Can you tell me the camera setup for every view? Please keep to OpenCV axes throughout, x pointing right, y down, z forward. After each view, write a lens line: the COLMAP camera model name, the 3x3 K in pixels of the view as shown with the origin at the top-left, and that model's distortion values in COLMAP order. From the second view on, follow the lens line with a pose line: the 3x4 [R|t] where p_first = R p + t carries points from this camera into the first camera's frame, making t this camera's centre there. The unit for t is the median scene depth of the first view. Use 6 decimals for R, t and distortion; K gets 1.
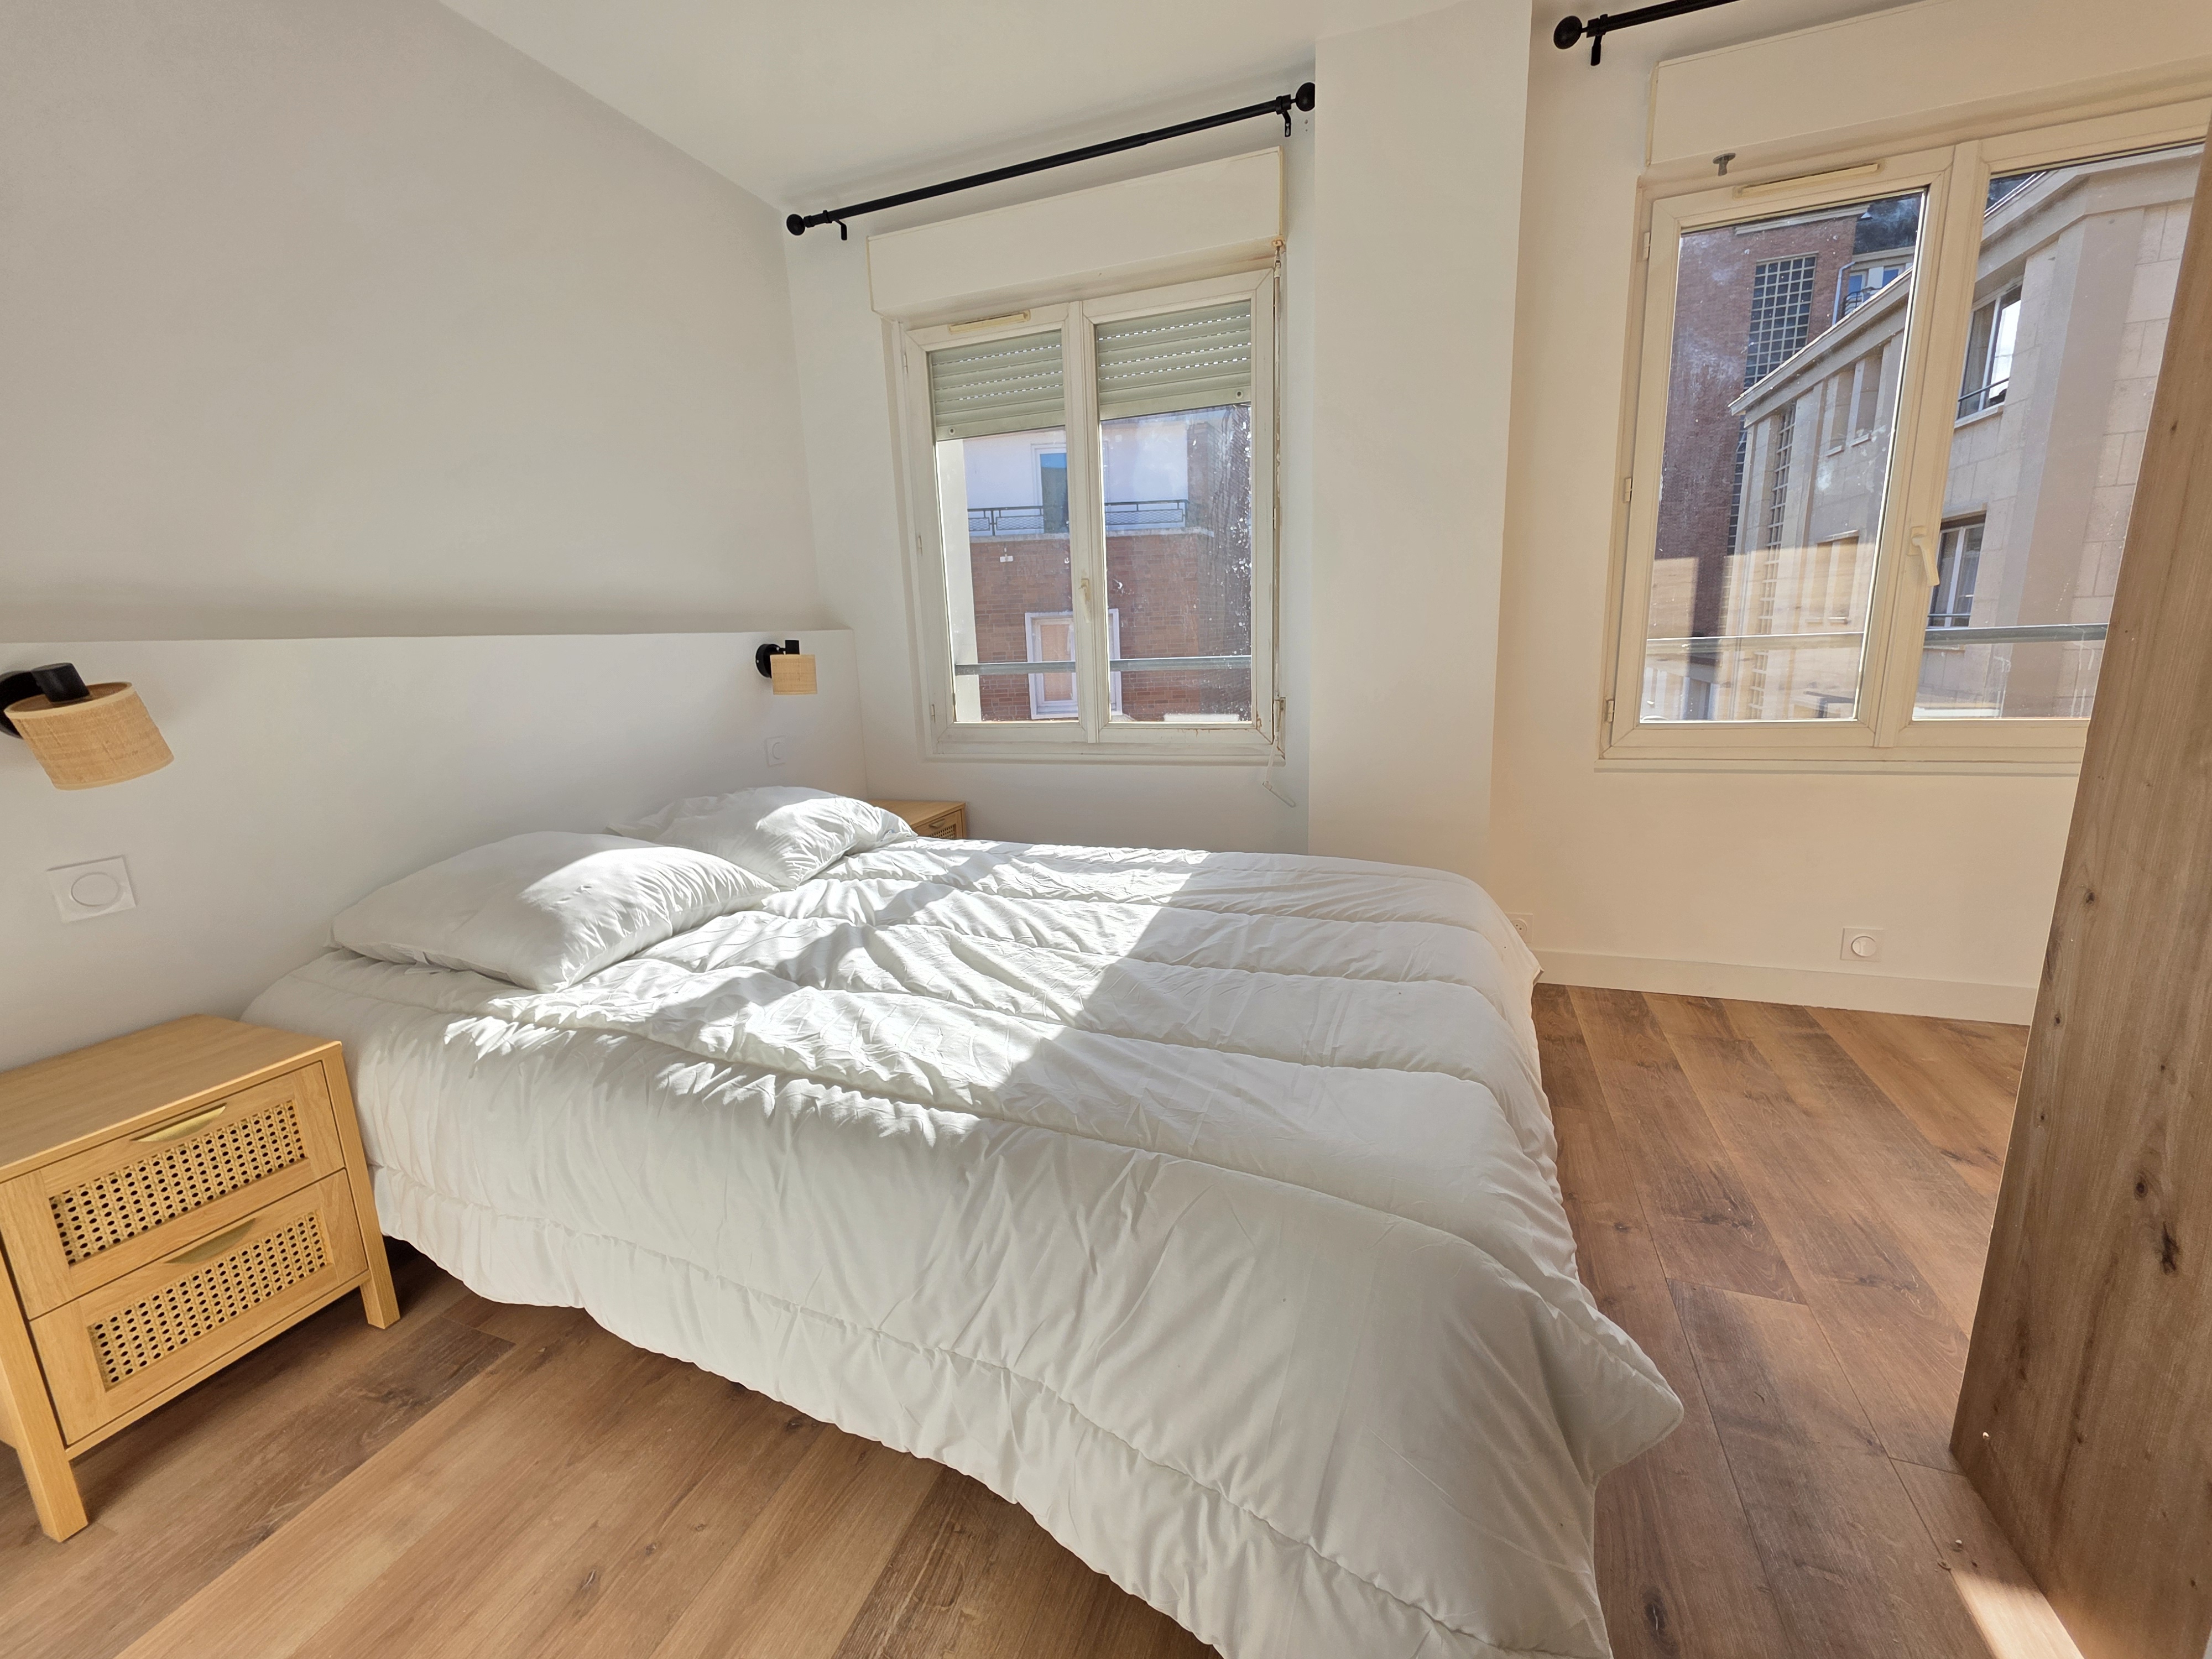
lens RADIAL K [[887.2, 0, 1092.5], [0, 887.2, 825.1], [0, 0, 1]] dist [0.003091, -0.000176]
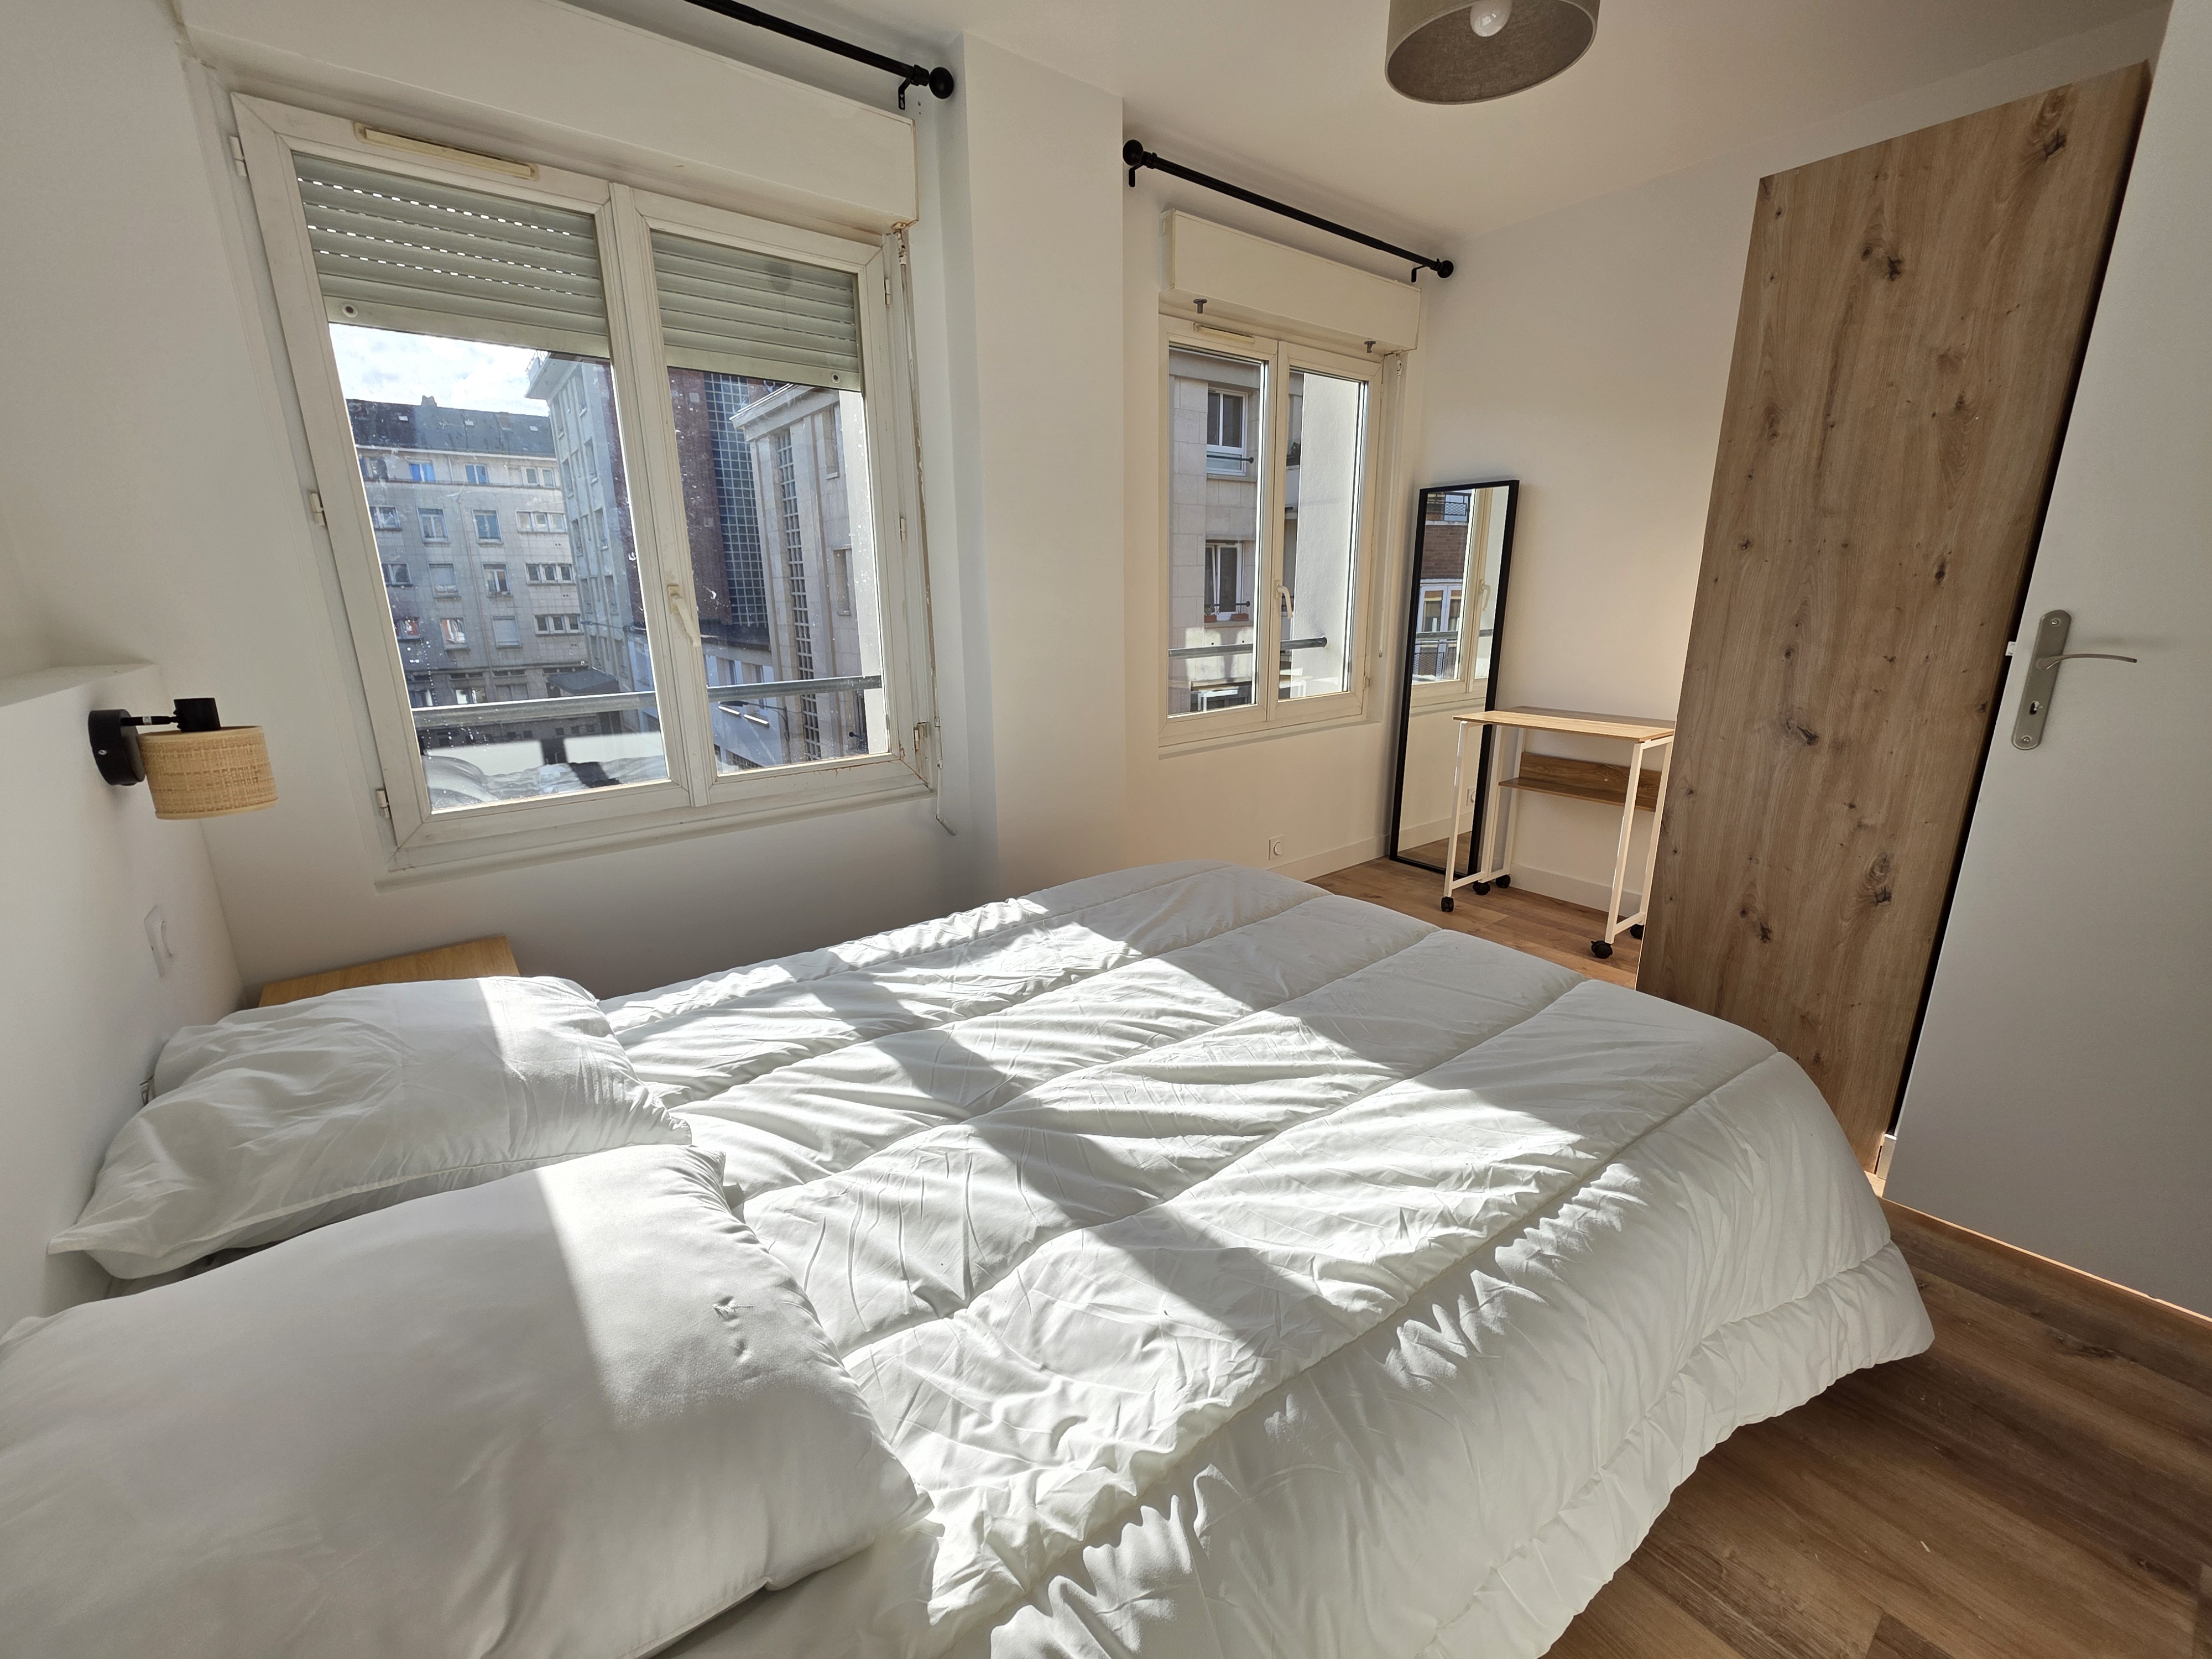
lens RADIAL K [[887.2, 0, 1089.3], [0, 887.2, 825.1], [0, 0, 1]] dist [0.003091, -0.000176]
pose [[0.526472, -0.188822, 0.828959, -0.951940], [0.173820, 0.978336, 0.112454, -0.220948], [-0.832234, 0.084886, 0.547887, 0.685463]]
